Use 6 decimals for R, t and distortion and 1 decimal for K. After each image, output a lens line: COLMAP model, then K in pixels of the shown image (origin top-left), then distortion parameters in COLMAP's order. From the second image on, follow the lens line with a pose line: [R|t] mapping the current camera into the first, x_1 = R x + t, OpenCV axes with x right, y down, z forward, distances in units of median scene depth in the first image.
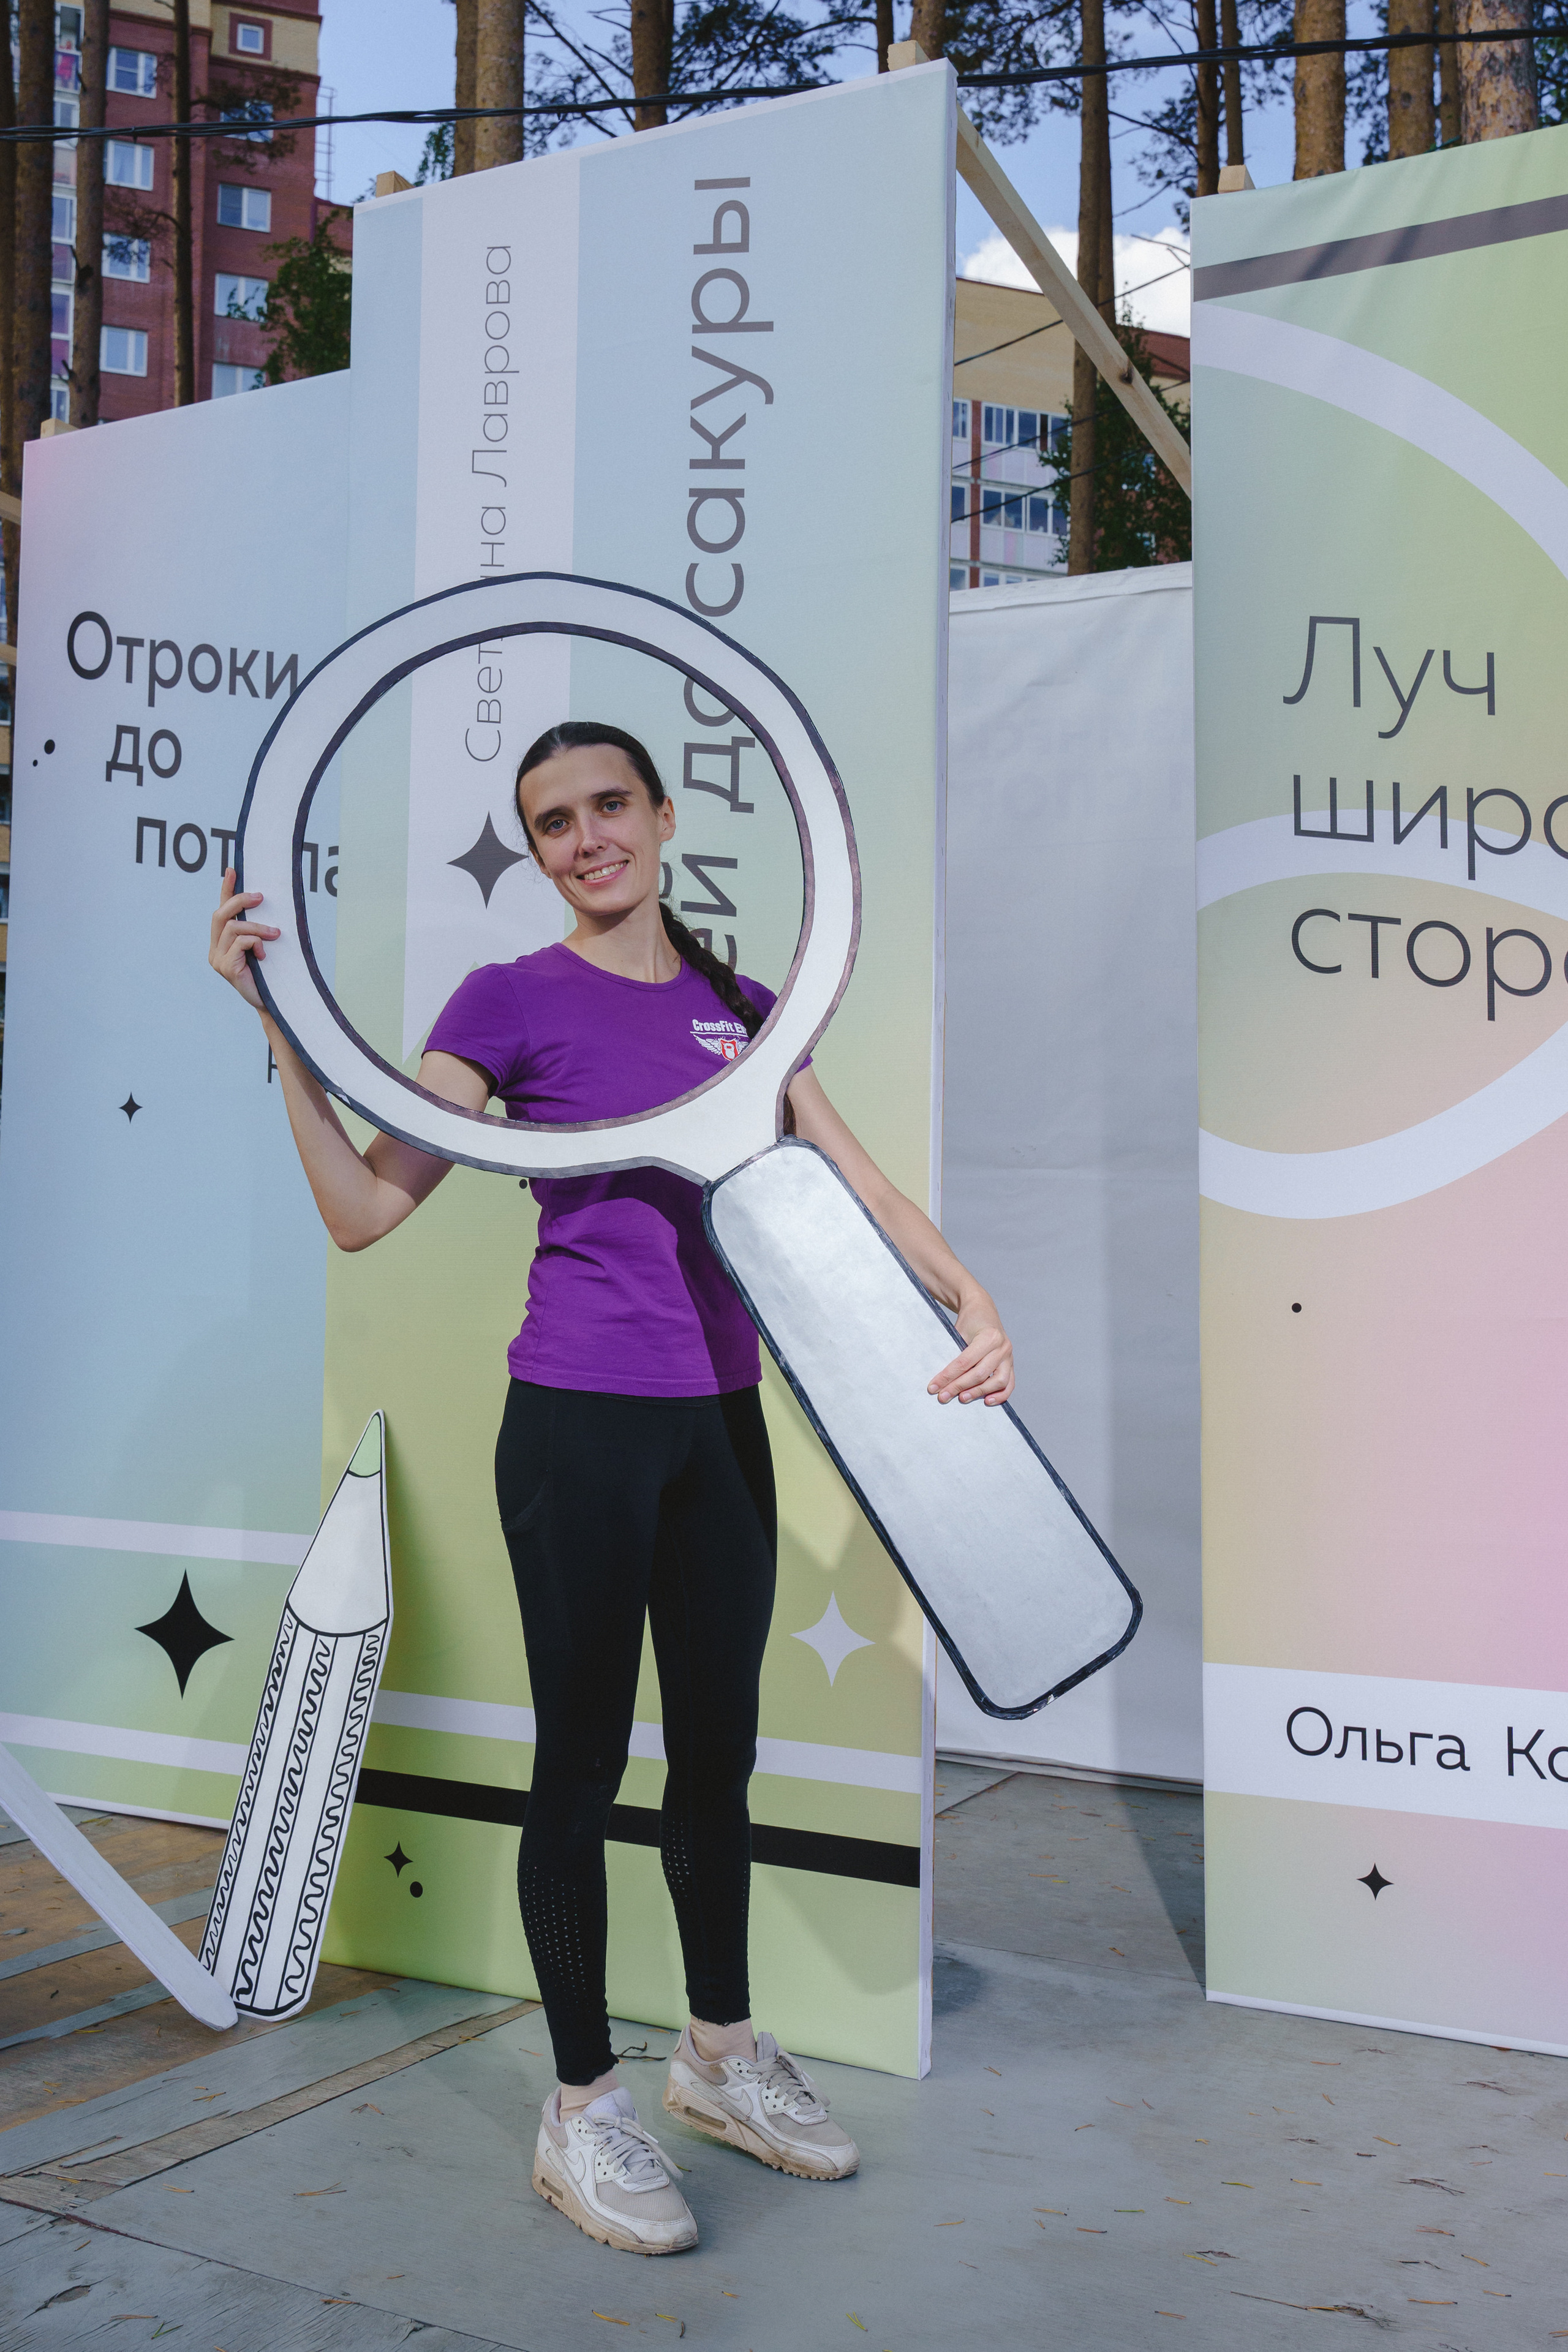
lens RADIAL K [[2182.0, 0, 781.8], [0, 2182.0, 1172.3], [0, 0, 1]] dist [-0.004411, -0.000338]
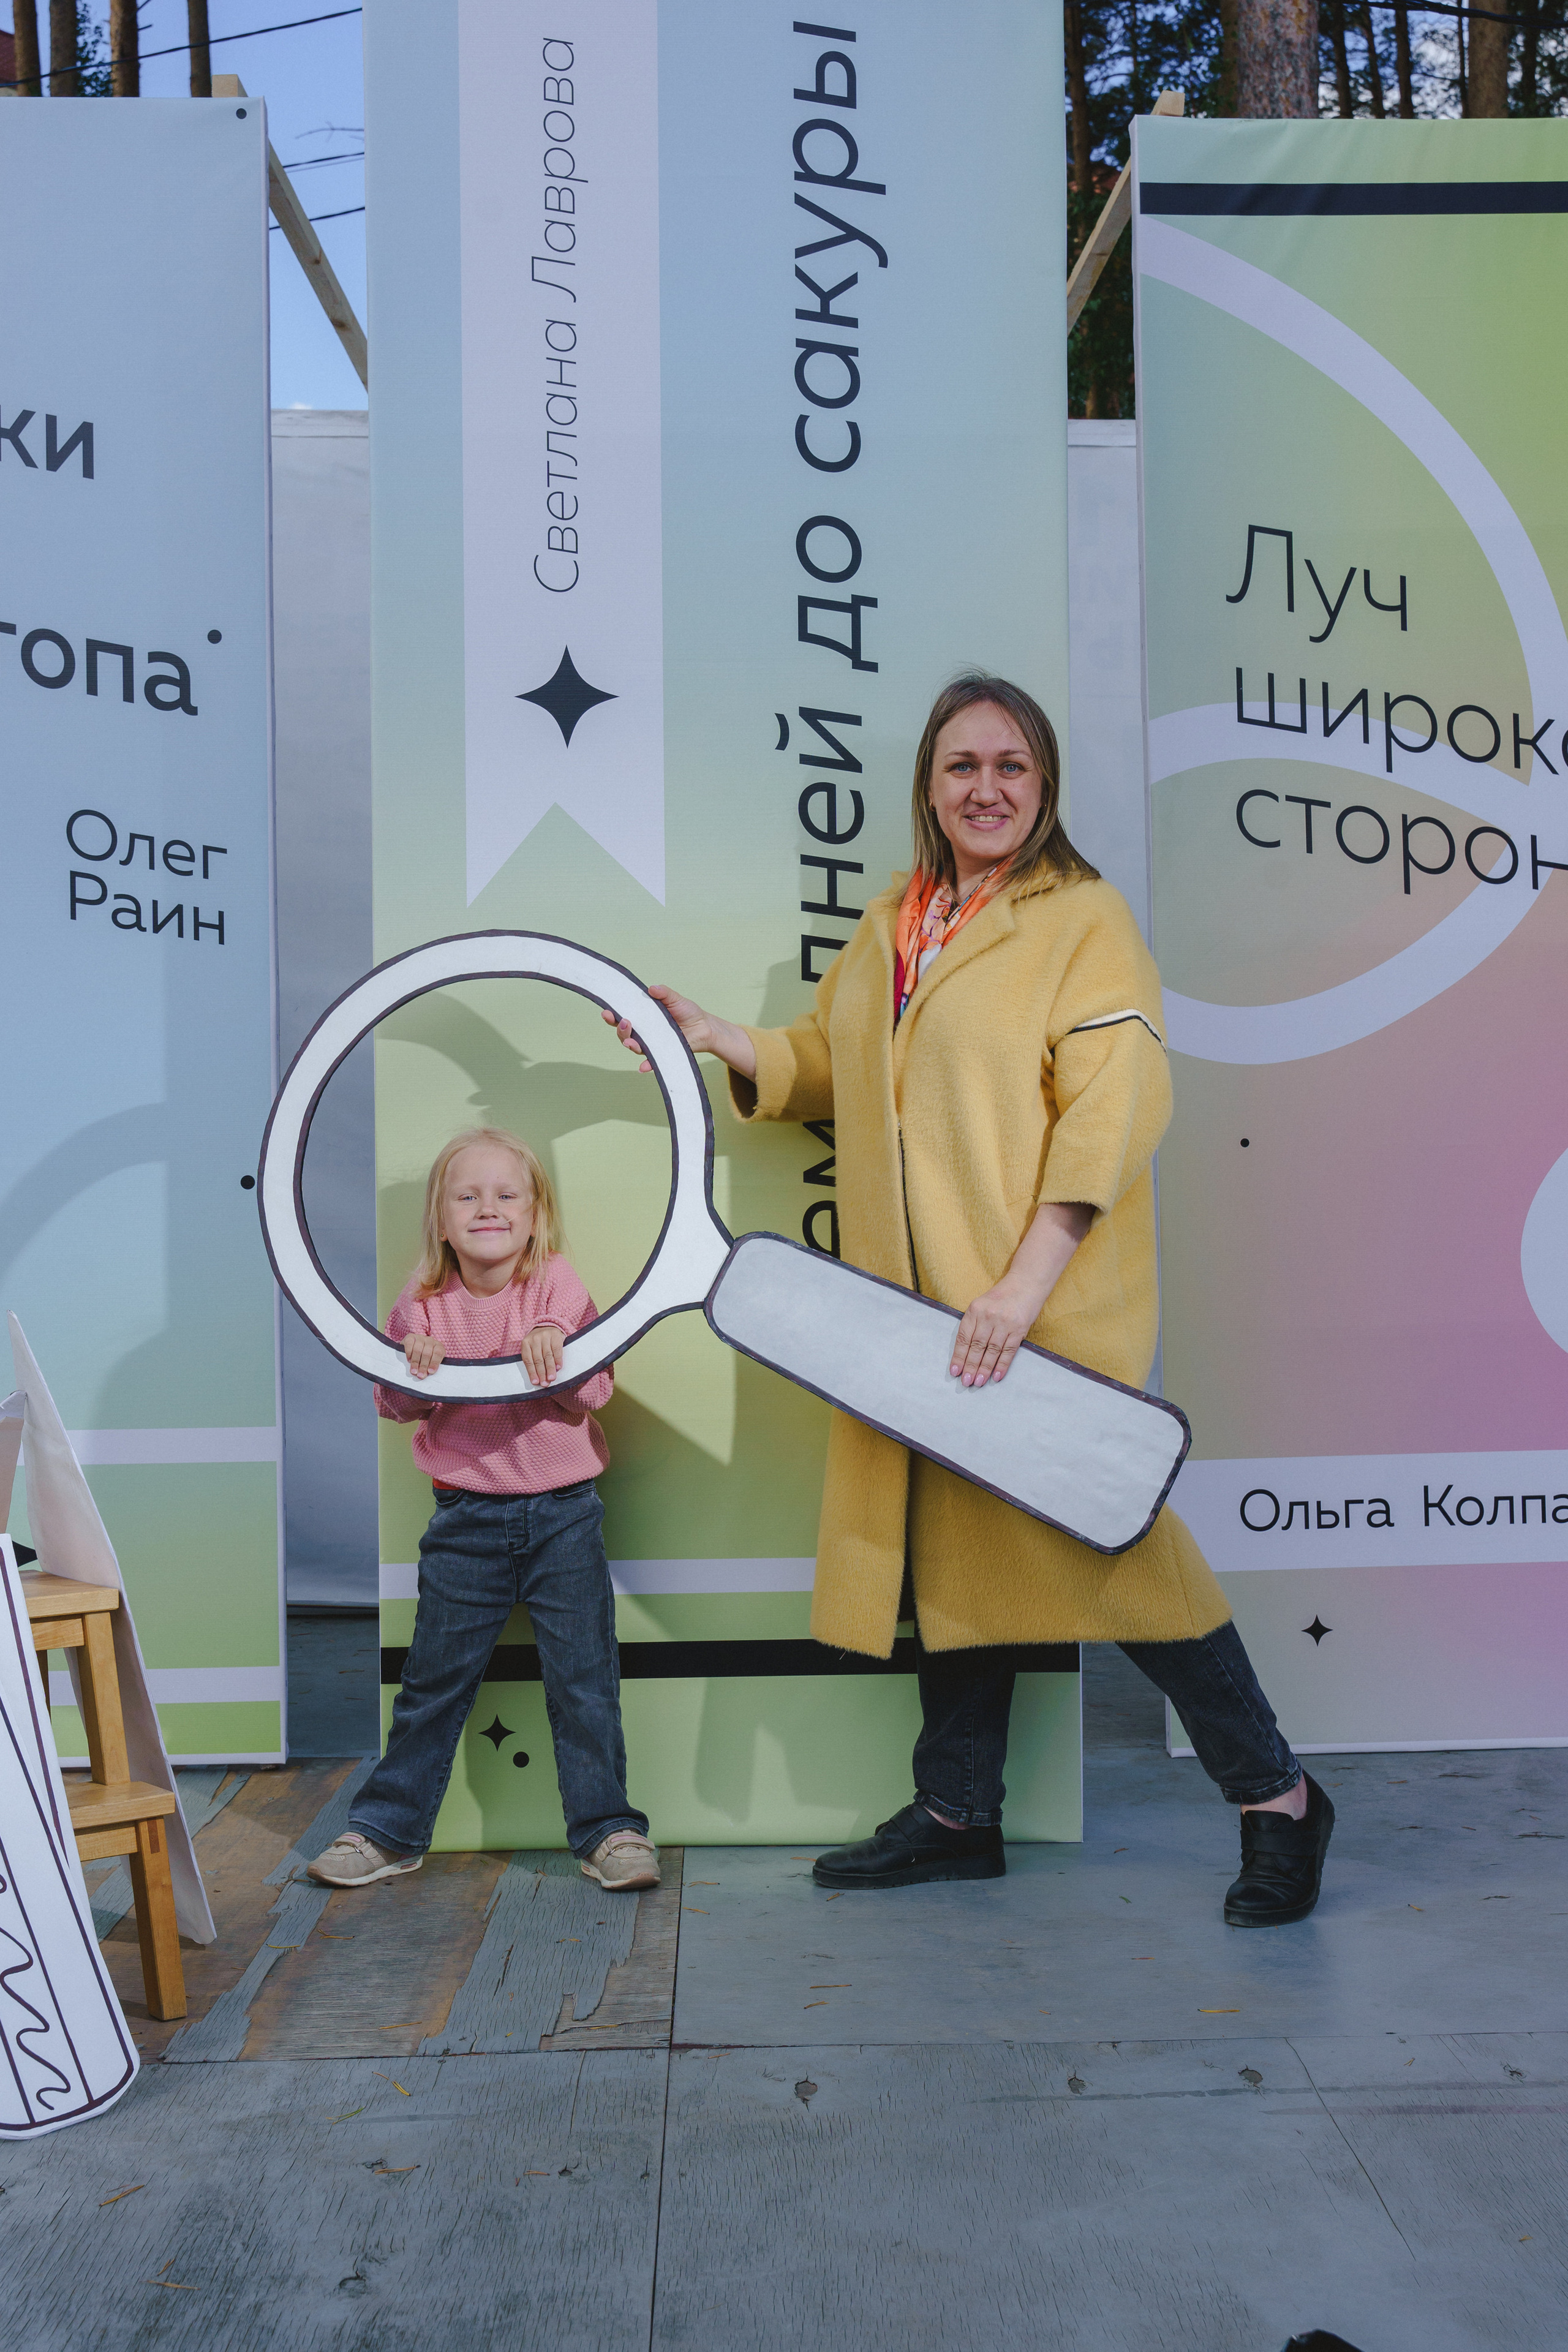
lens RADIAL K [[2483.5, 0, 791.5], [0, 2483.5, 1164.7], [0, 0, 1]] dist [0.012215, -0.022175]
pose [[0.872657, -0.025981, 0.487642, -0.604983], [-0.000302, 0.998555, 0.053743, 0.004231], [-0.488334, -0.047046, 0.871388, -0.012326]]
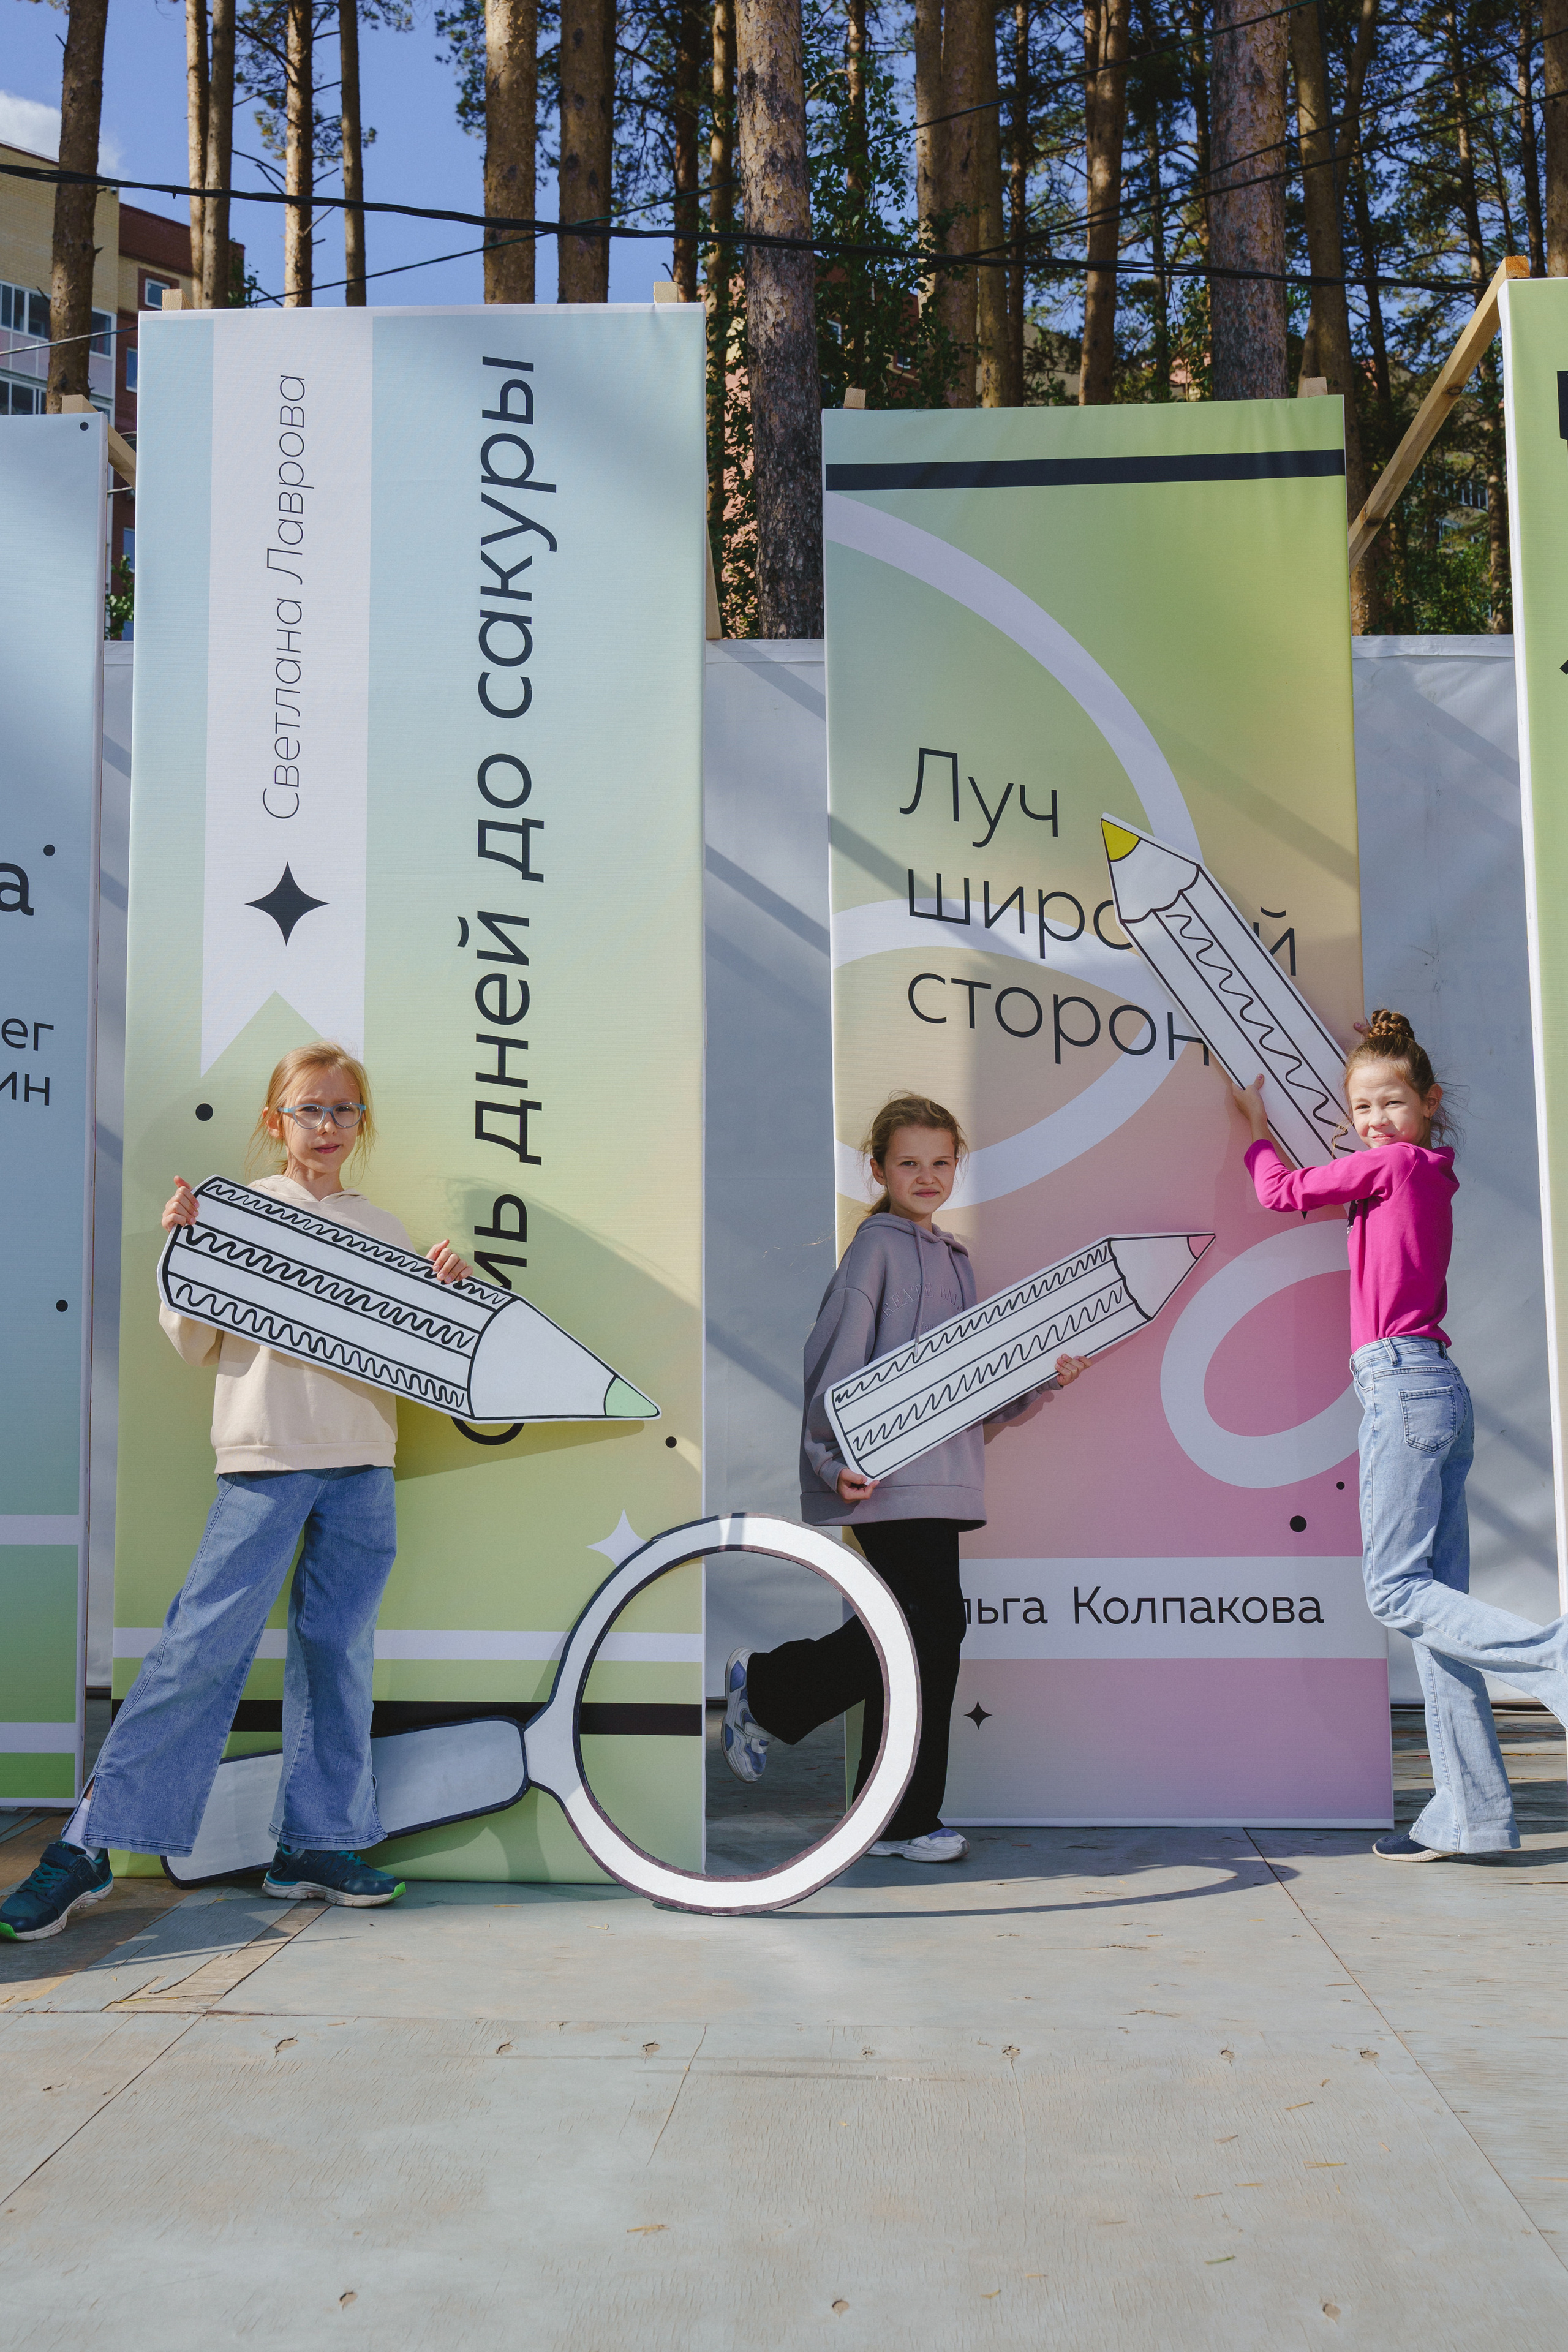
lens RADIAL K [[2473.4, 0, 749.7], [0, 2473.4, 1105.7], [0, 0, 1]] dist [-0.002017, 0.038173]
pose [[0.915311, 0.015157, 0.402462, -0.450695], [-0.005195, 0.999653, -0.025834, -0.002886], [-0.402714, 0.021555, 0.915072, -0.311530]]
